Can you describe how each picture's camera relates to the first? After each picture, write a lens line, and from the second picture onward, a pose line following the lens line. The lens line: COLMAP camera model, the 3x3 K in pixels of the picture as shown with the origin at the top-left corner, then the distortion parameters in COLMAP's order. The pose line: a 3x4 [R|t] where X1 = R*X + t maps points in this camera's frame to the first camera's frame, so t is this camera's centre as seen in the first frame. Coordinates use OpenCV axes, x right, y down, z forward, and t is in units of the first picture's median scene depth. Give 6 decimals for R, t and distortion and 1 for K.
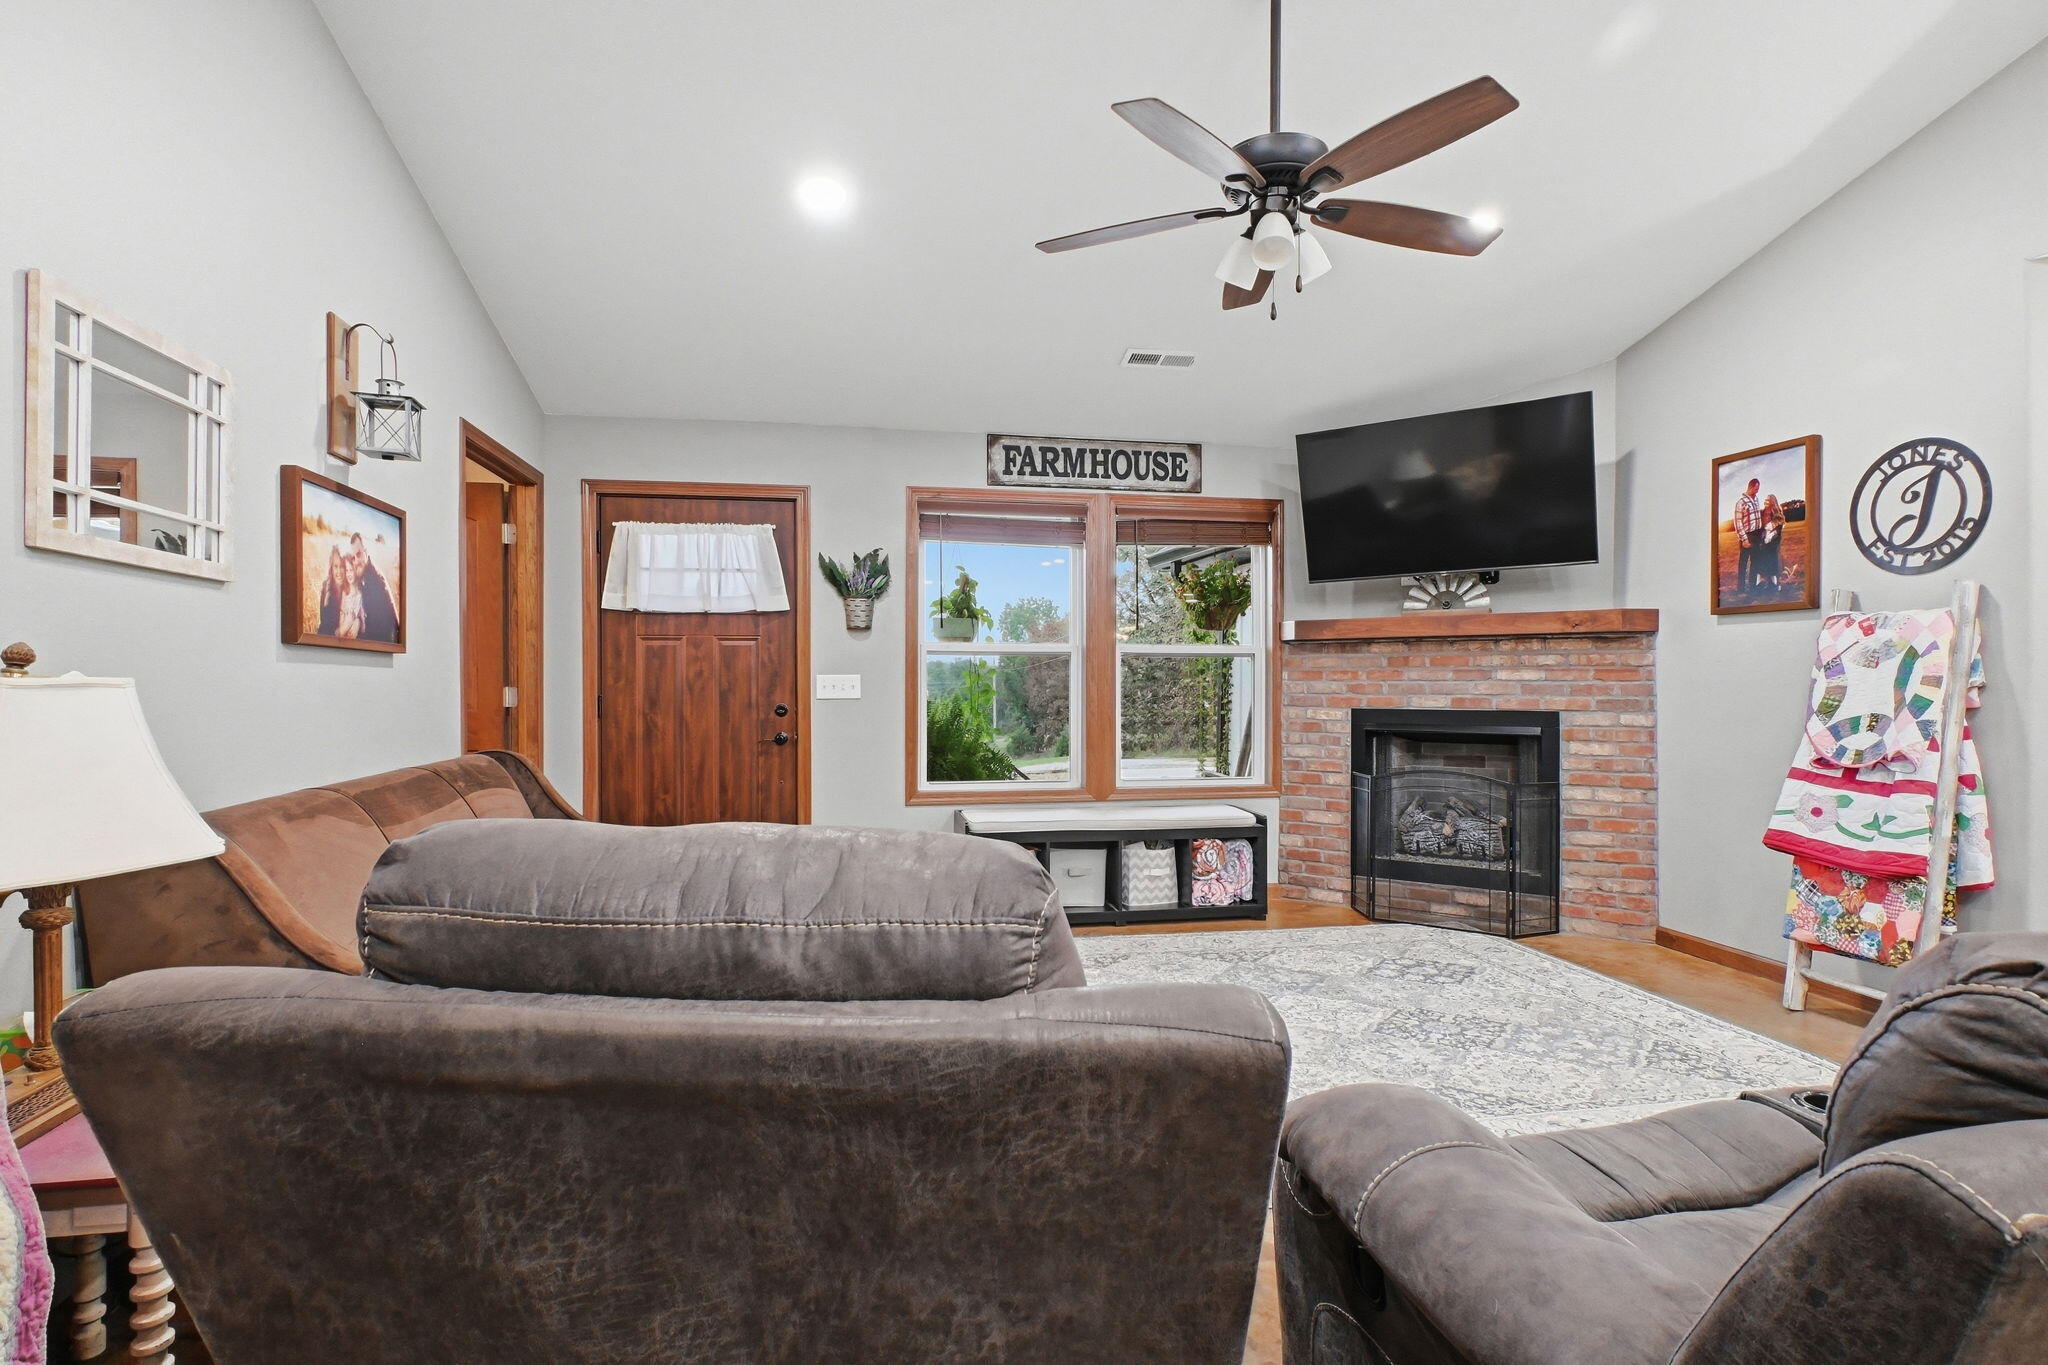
lens RADIAL K [[1017.5, 0, 1023.3], [0, 1017.5, 679.7], [0, 0, 1]] dist [-0.003666, -0.000340]
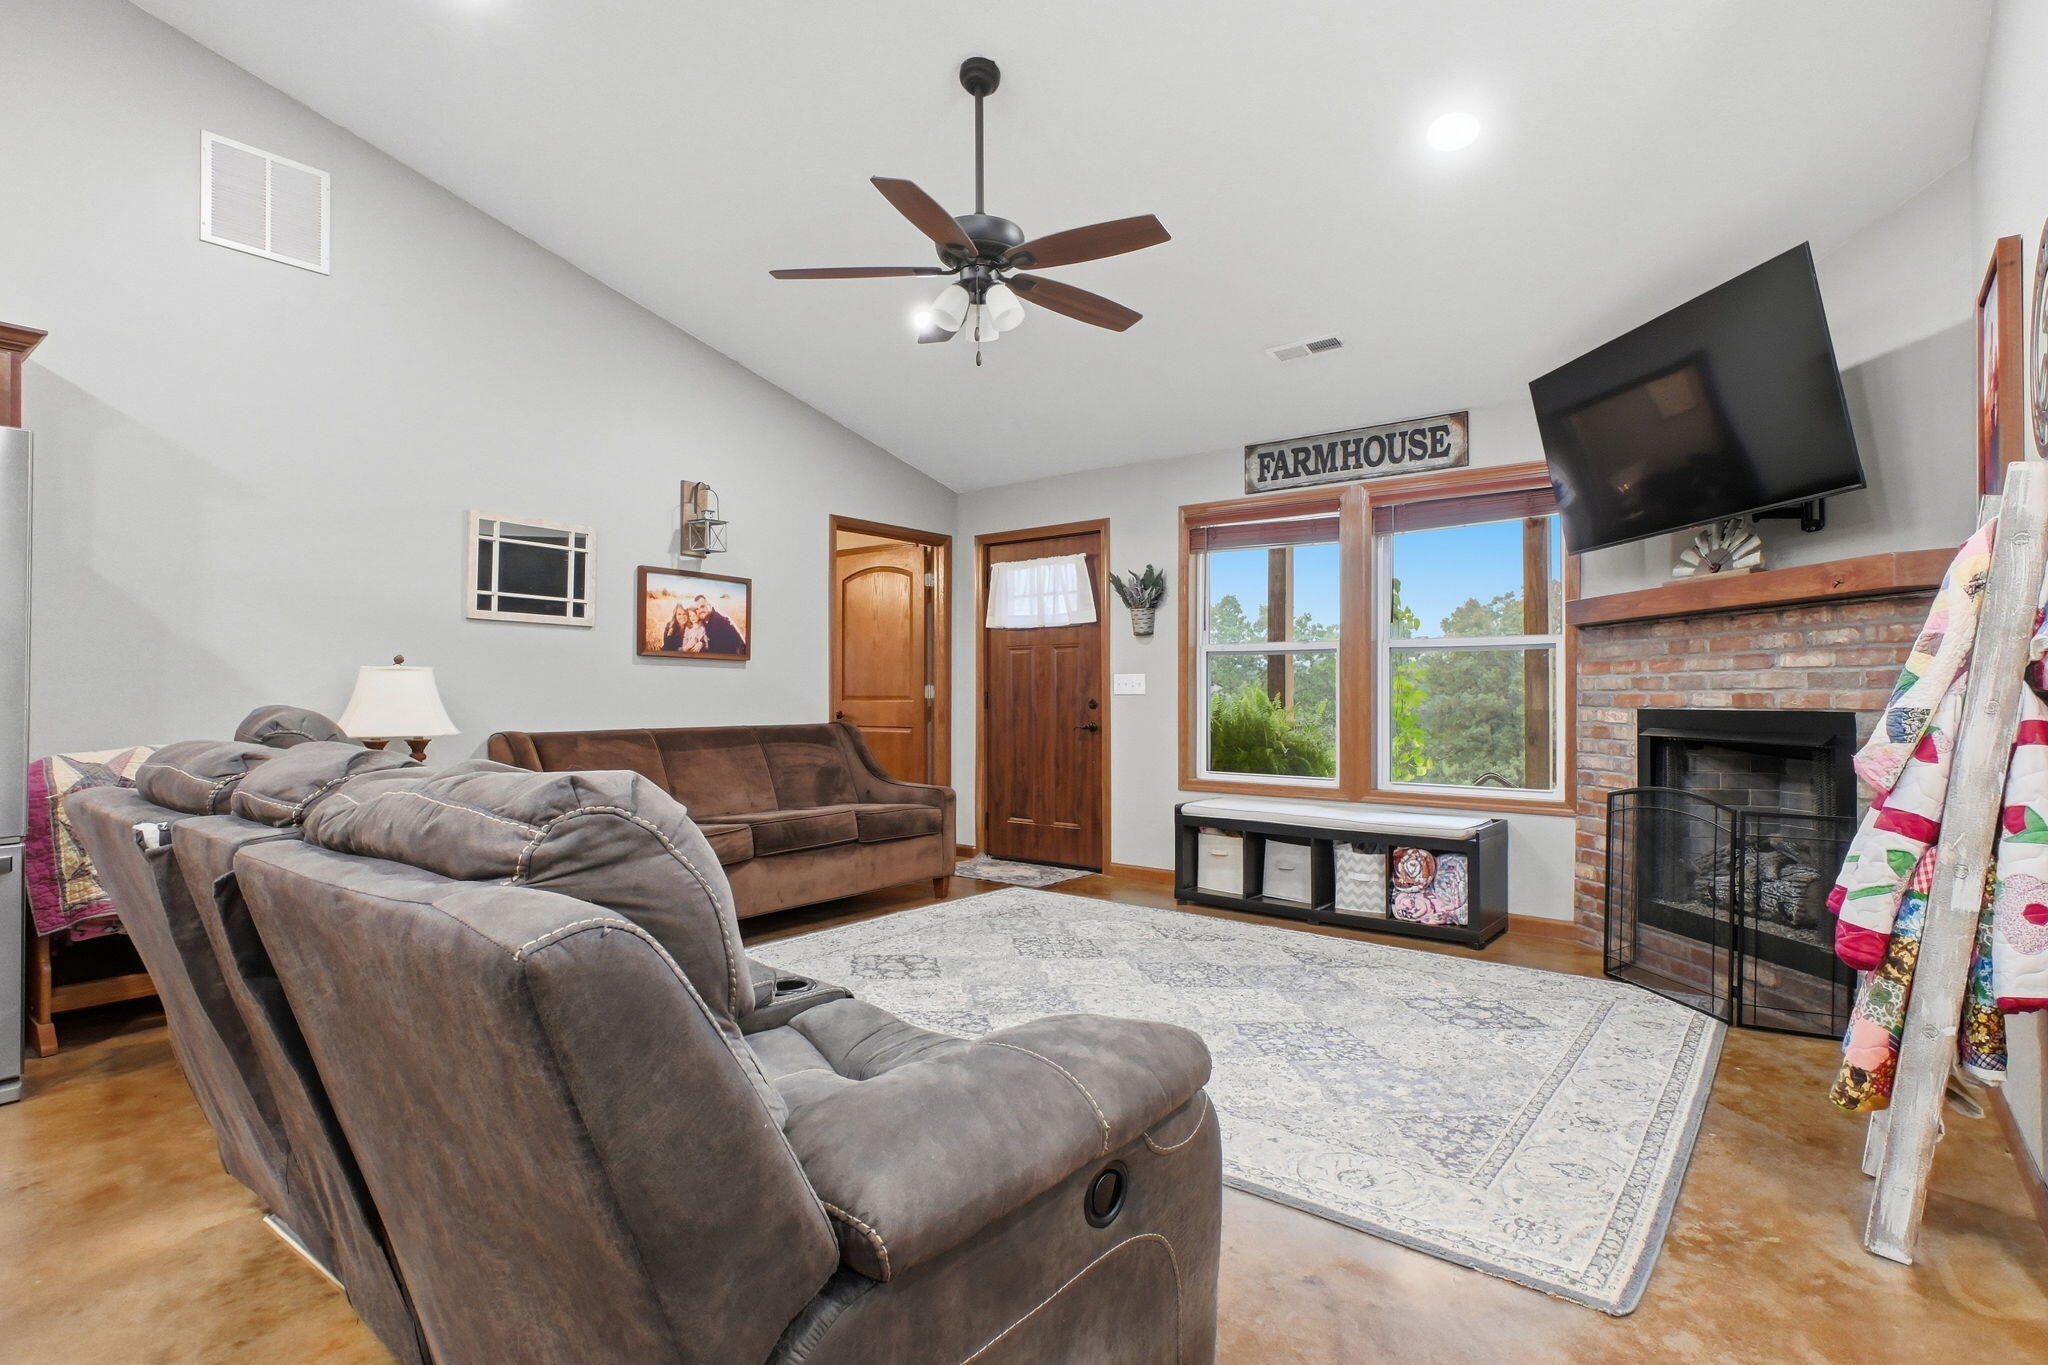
lens RADIAL K [[1021.0, 0, 1026.6], [0, 1021.0, 685.3], [0, 0, 1]] dist [0.000208, 0.000830]
pose [[0.655552, -0.006391, -0.755123, 0.655436], [-0.003089, 0.999933, -0.011145, 0.021929], [0.755143, 0.009639, 0.655489, 0.137615]]
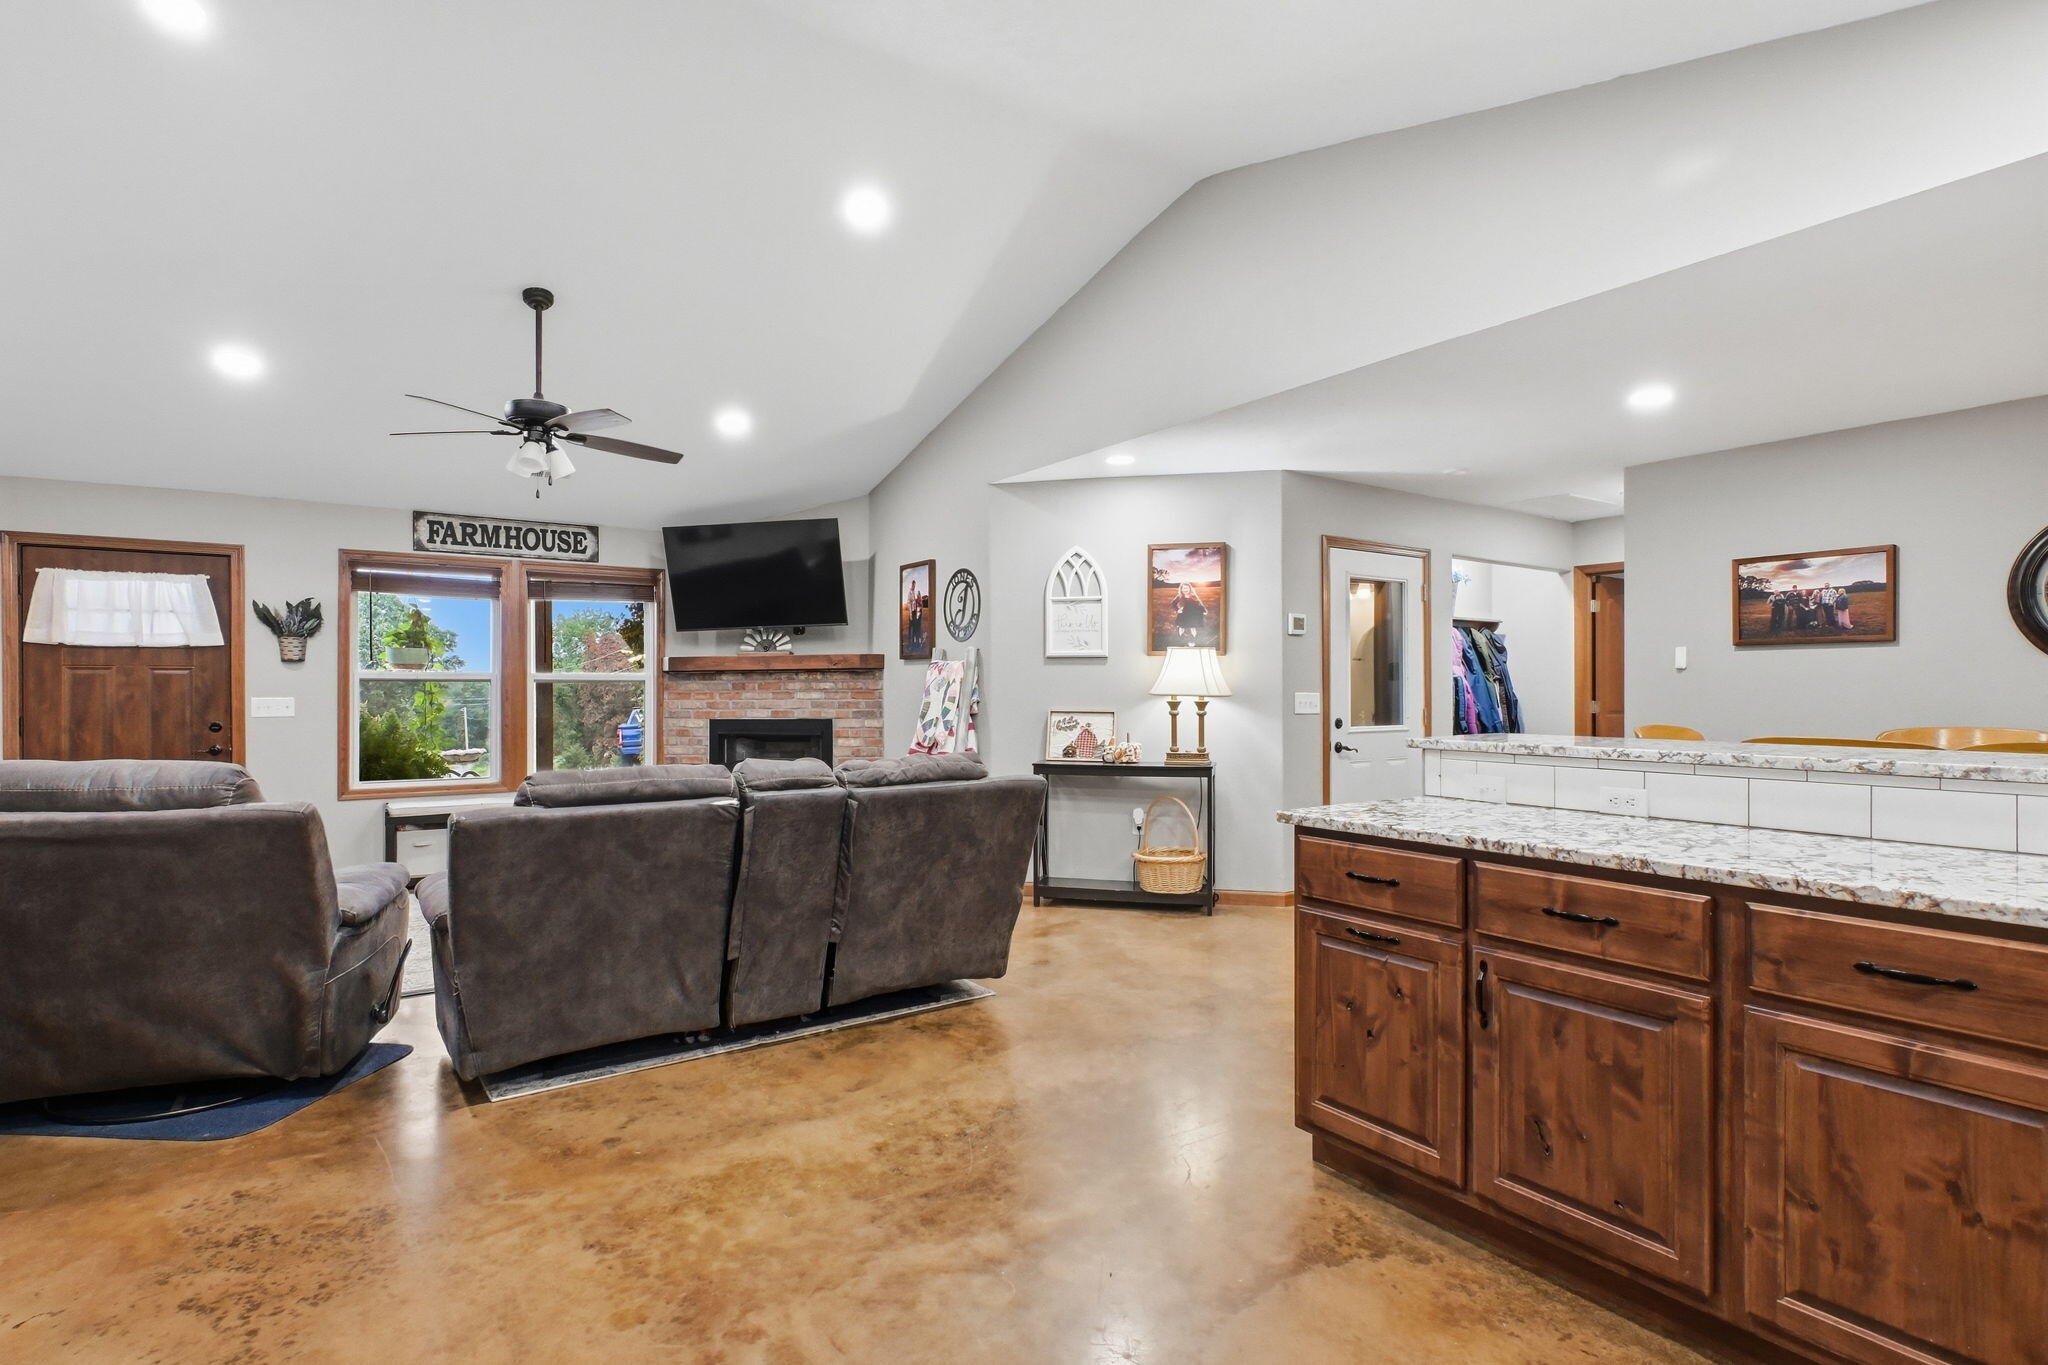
lens RADIAL K [[1021.0, 0, 1026.6], [0, 1021.0, 685.3], [0, 0, 1]] dist [0.000208, 0.000830]
pose [[0.917820, -0.000864, 0.396996, 0.174463], [0.004476, 0.999957, -0.008172, -0.005866], [-0.396972, 0.009278, 0.917784, -0.529897]]
